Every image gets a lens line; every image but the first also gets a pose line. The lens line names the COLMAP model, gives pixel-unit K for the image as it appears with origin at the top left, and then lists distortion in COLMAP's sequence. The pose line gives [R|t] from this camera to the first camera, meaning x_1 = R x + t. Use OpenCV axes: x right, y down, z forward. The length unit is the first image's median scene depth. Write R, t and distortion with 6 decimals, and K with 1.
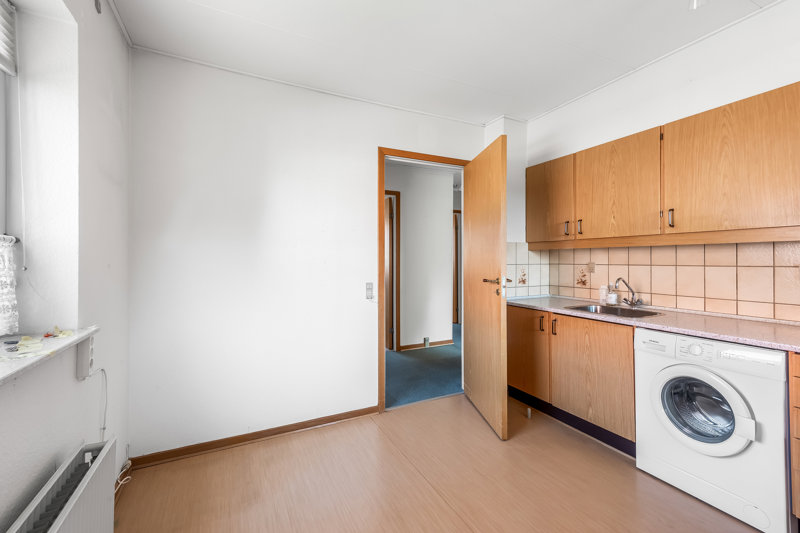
lens RADIAL K [[345.0, 0, 399.7], [0, 345.0, 262.0], [0, 0, 1]] dist [0.003669, 0.000262]
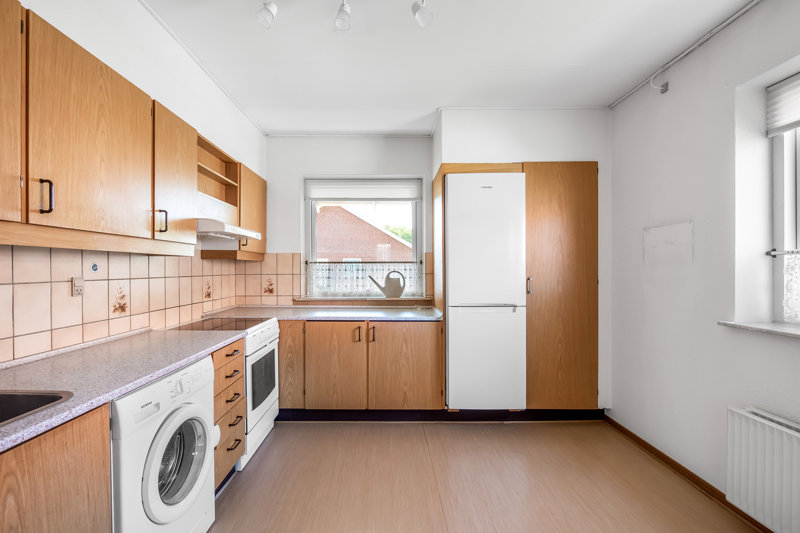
lens RADIAL K [[345.0, 0, 400.4], [0, 345.0, 265.4], [0, 0, 1]] dist [0.003669, 0.000262]
pose [[-0.887924, 0.010129, 0.459878, 0.041389], [0.012021, 0.999927, 0.001187, -0.014191], [-0.459833, 0.006582, -0.887981, 1.319708]]
